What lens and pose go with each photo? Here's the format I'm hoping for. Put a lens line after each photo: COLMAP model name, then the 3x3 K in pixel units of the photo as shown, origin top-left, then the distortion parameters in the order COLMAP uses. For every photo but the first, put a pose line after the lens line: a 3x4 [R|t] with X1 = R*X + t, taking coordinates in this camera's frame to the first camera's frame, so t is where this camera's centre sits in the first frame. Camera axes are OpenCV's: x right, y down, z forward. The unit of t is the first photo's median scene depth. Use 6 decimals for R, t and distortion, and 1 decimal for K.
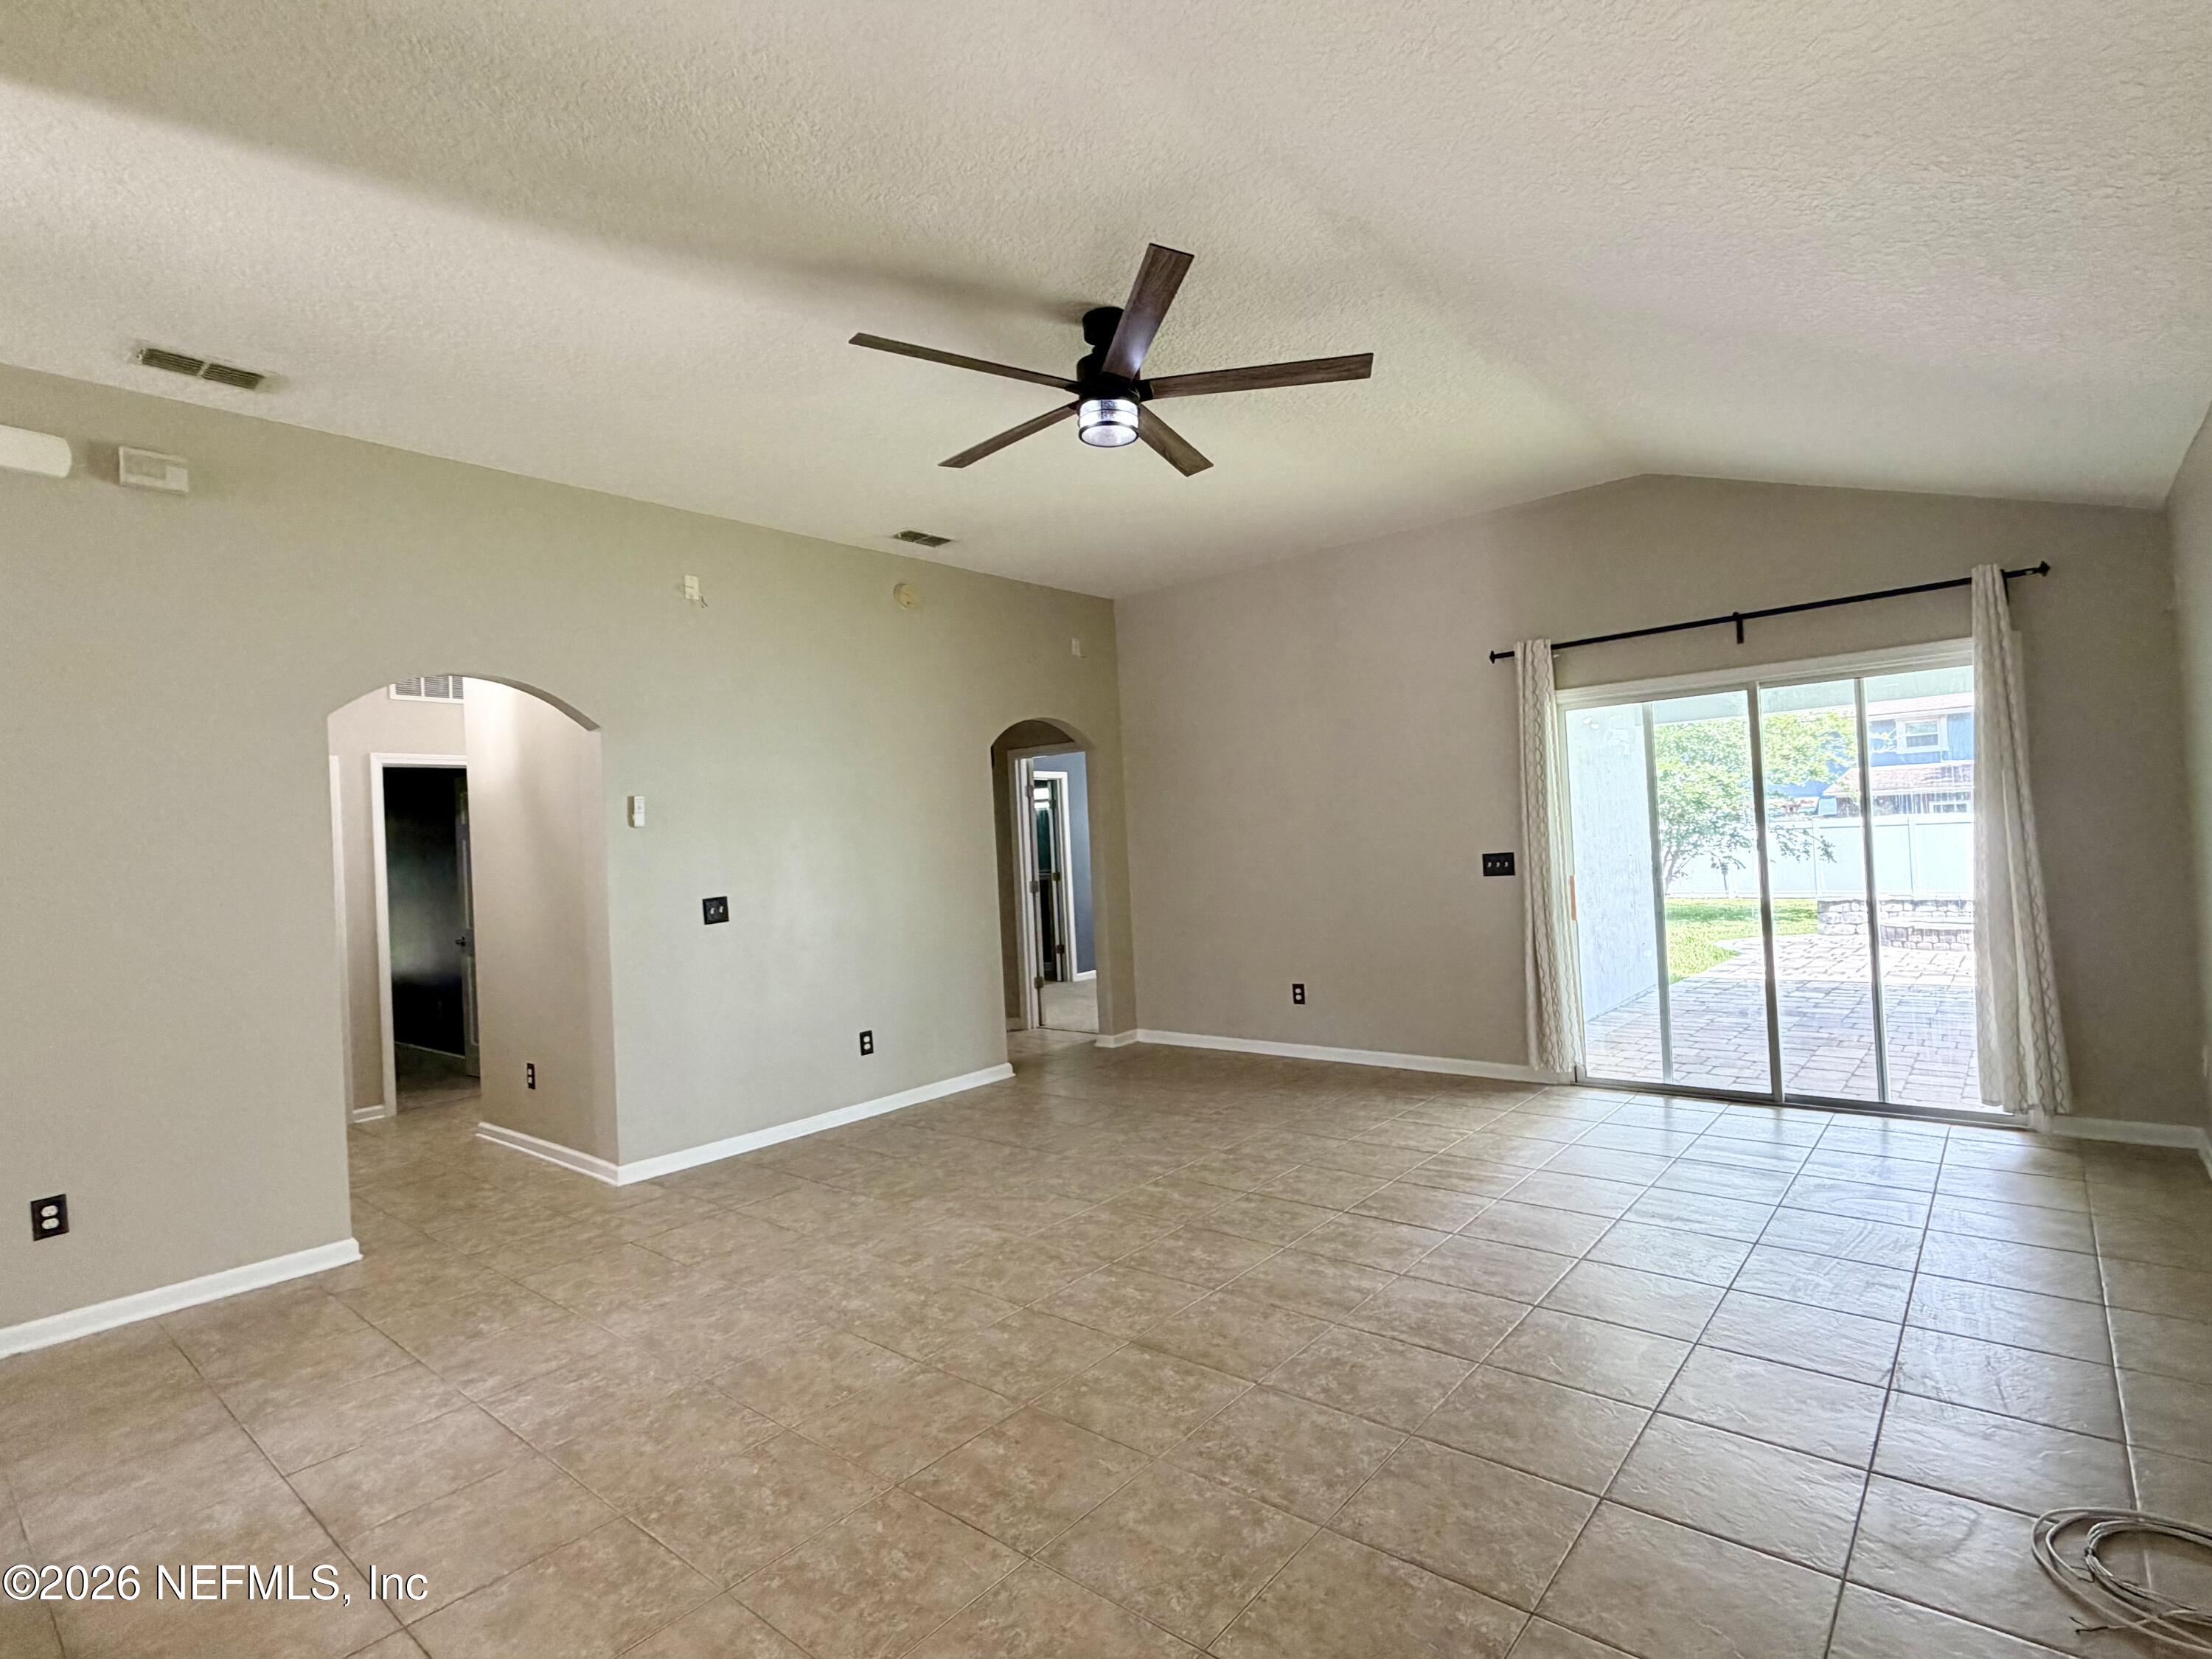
lens RADIAL K [[1089.2, 0, 1108.8], [0, 1089.2, 832.4], [0, 0, 1]] dist [-0.000325, 0.000551]
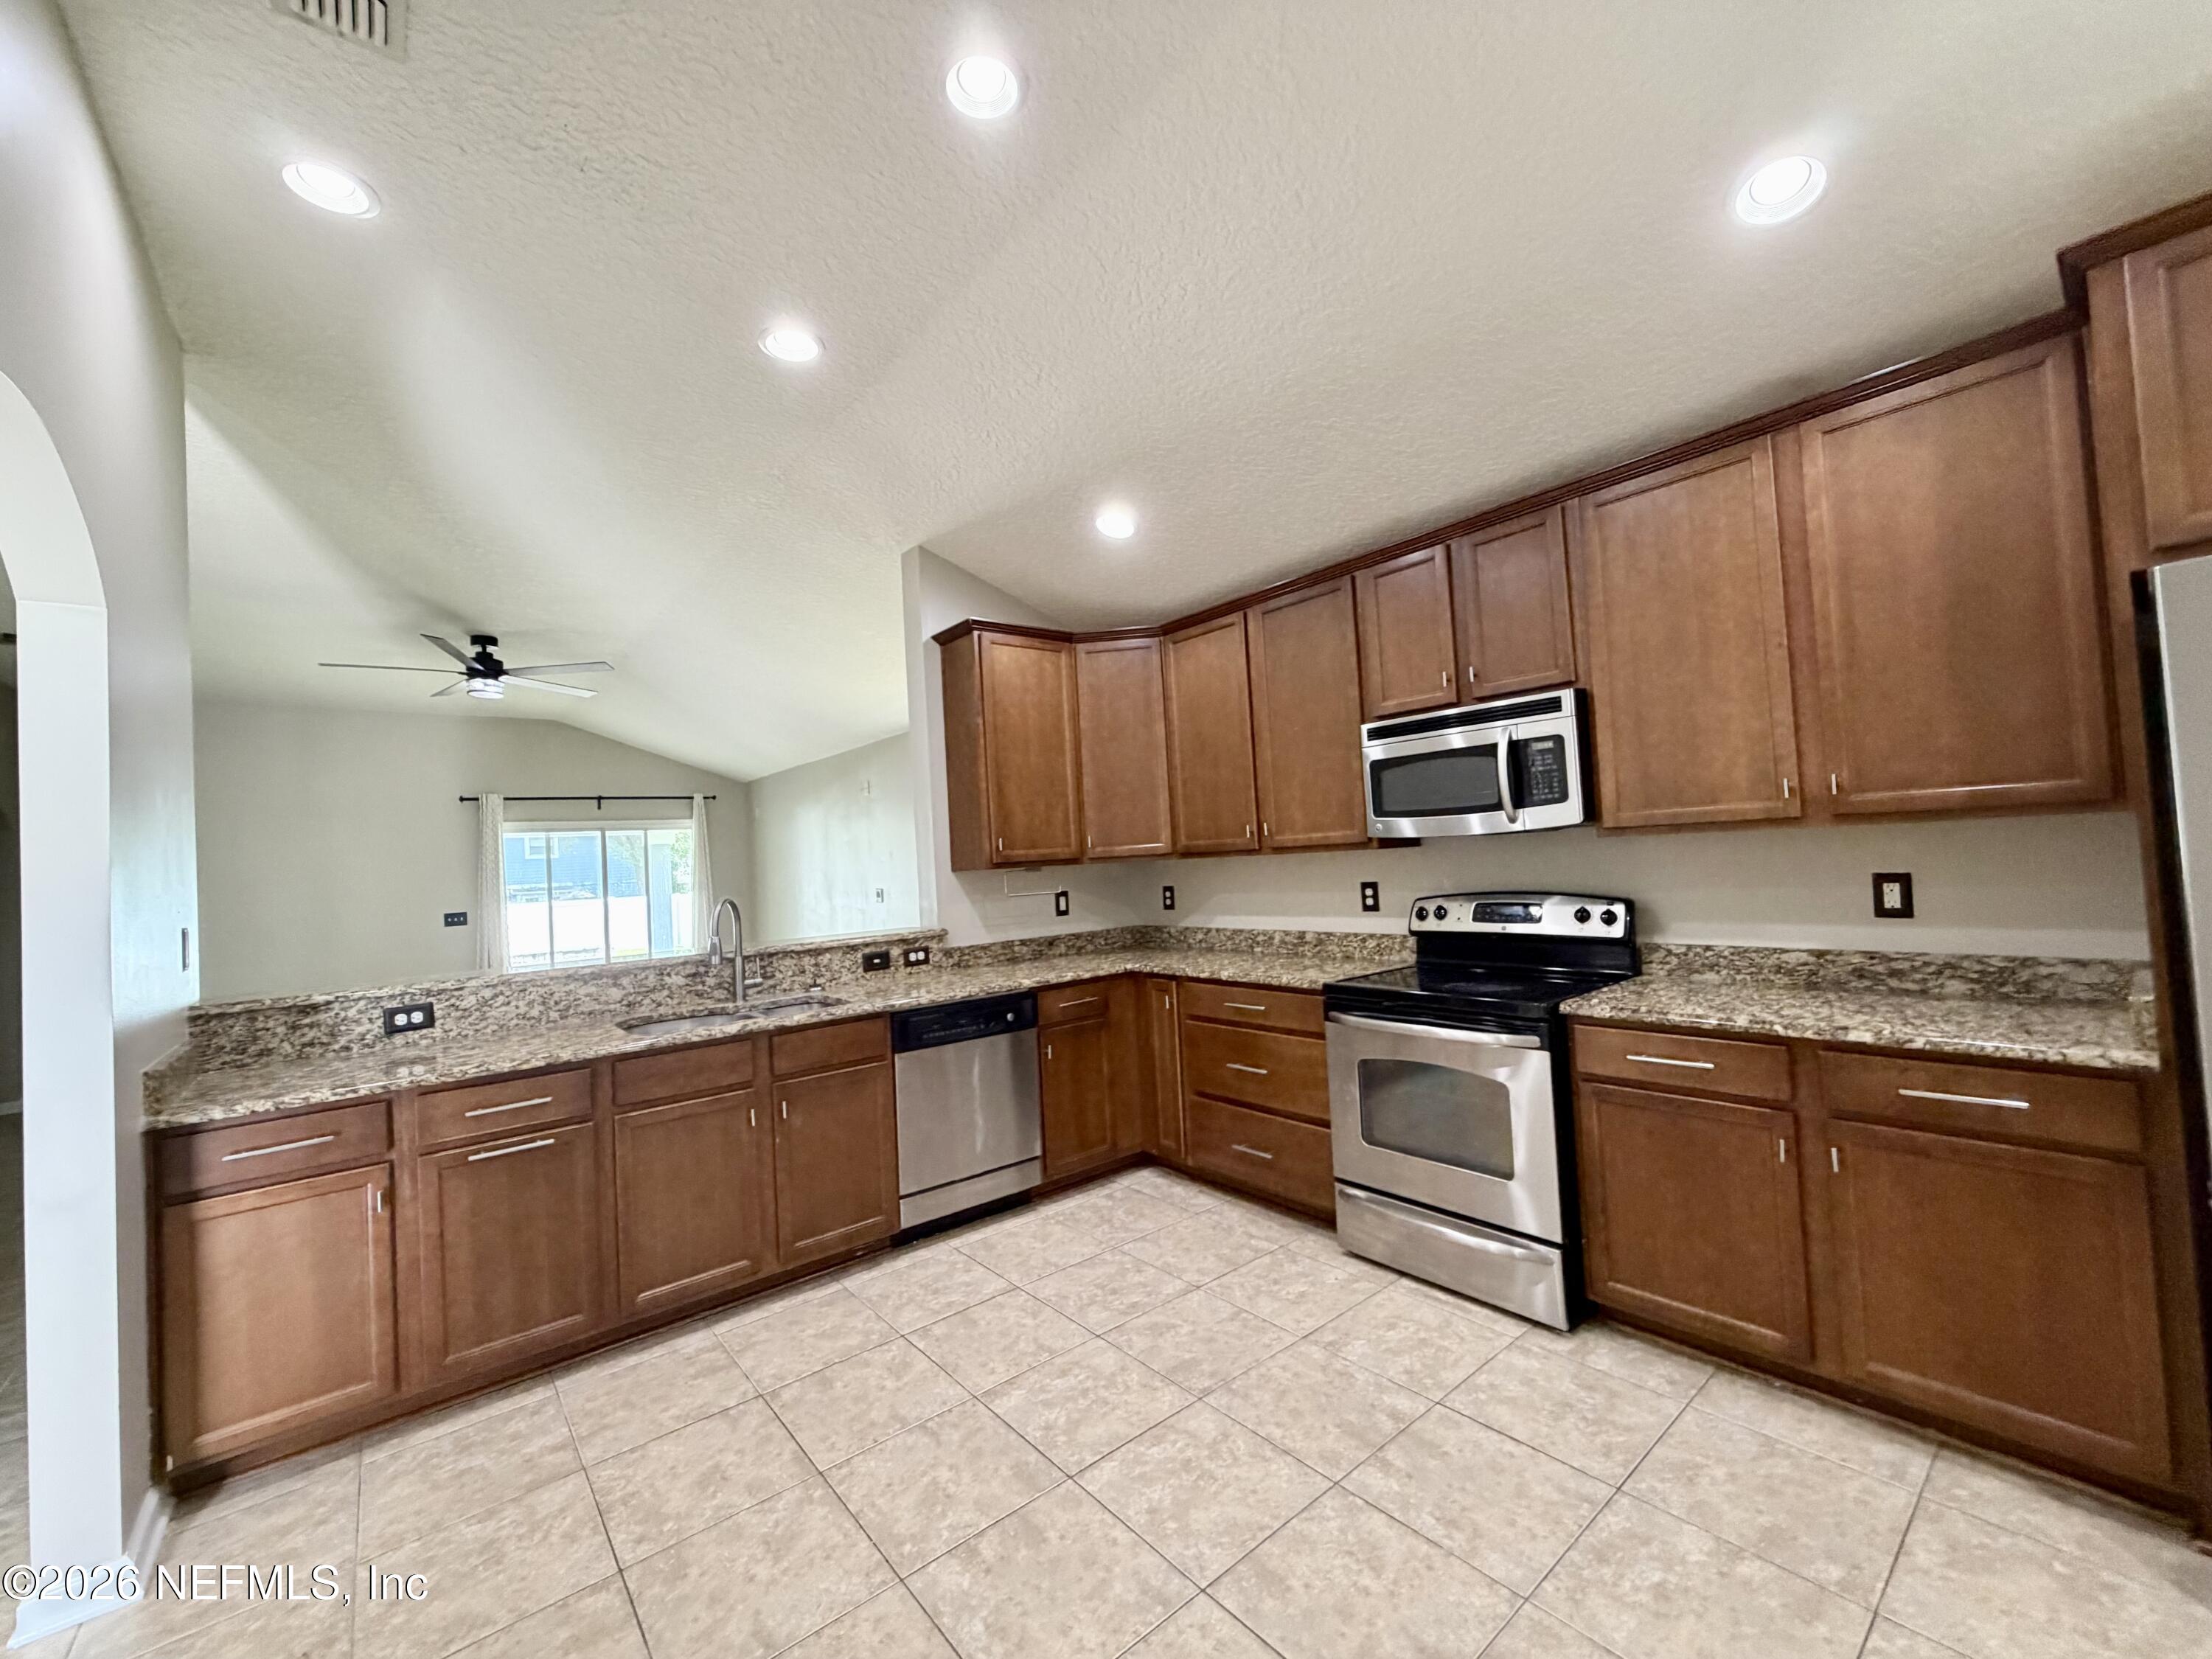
lens RADIAL K [[884.8, 0, 1110.0], [0, 884.8, 832.2], [0, 0, 1]] dist [-0.000977, -0.000107]
pose [[0.185123, 0.072477, 0.980039, -1.024959], [0.038940, 0.995952, -0.081009, 0.057586], [-0.981943, 0.053159, 0.181552, -0.335911]]
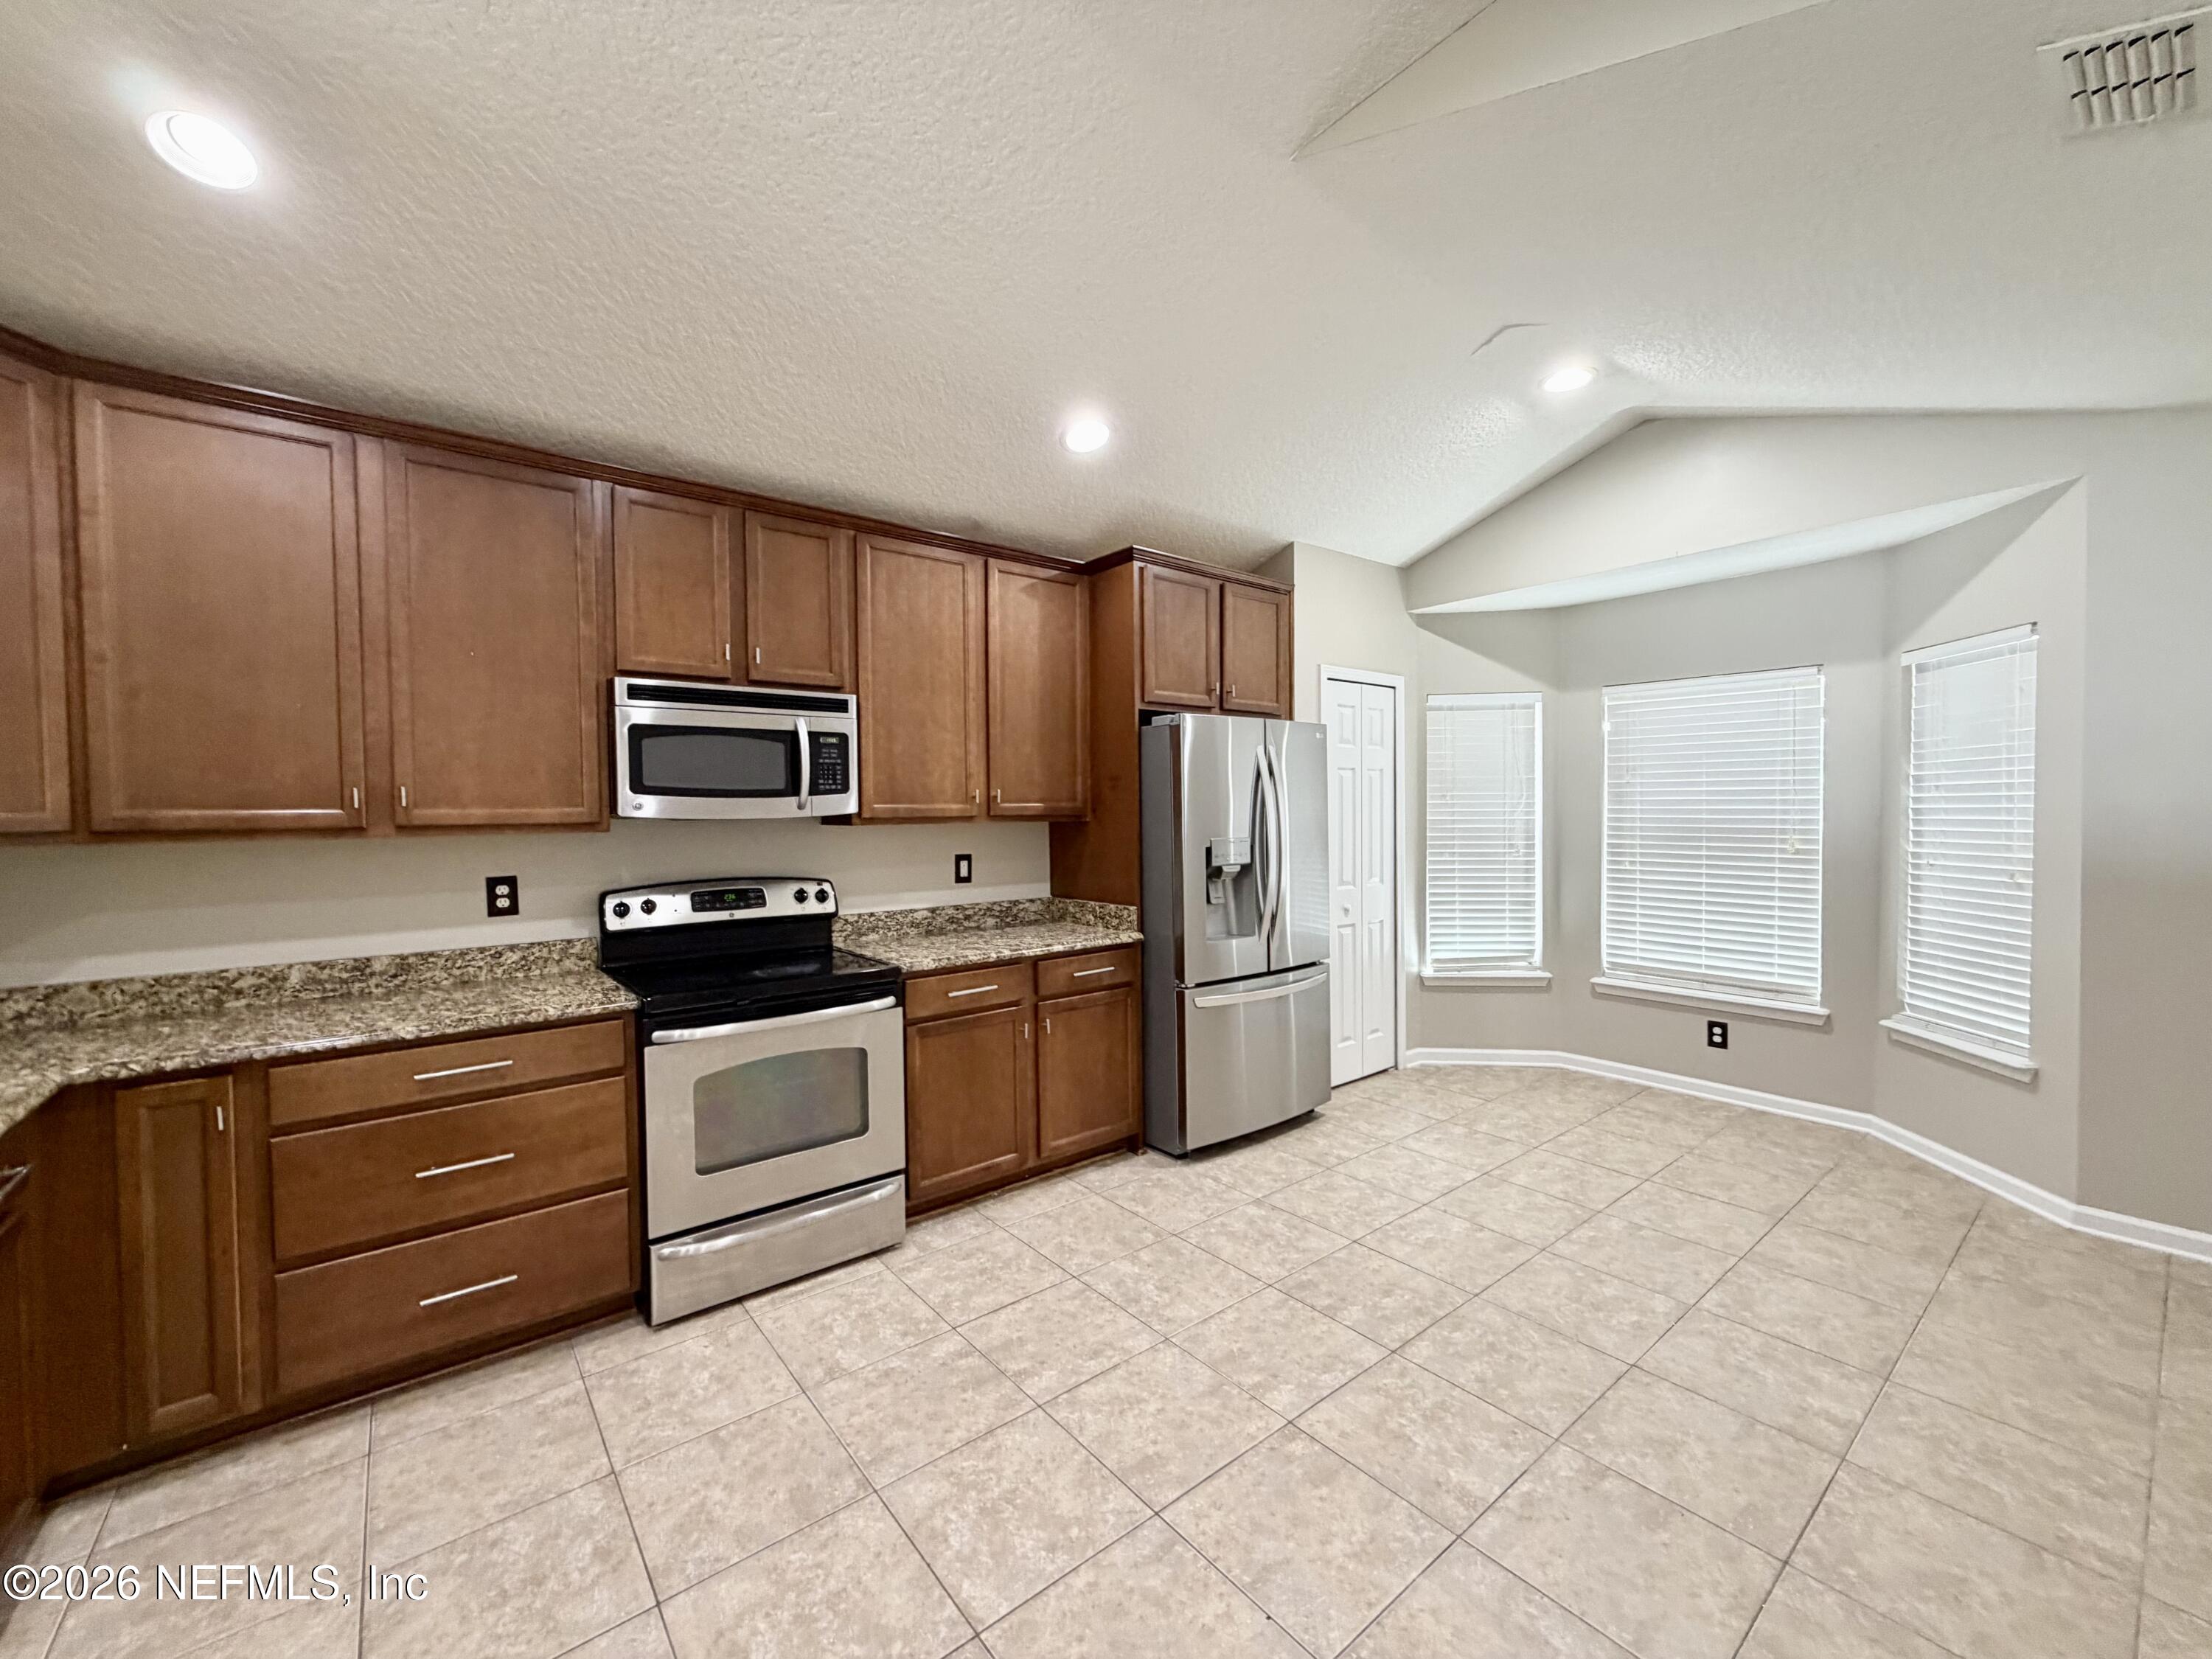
lens RADIAL K [[850.9, 0, 1127.8], [0, 850.9, 829.5], [0, 0, 1]] dist [0.000872, -0.000387]
pose [[-0.977975, 0.061936, 0.199321, -0.732270], [0.064463, 0.997901, 0.006208, 0.039021], [-0.198518, 0.018920, -0.979915, 0.053905]]
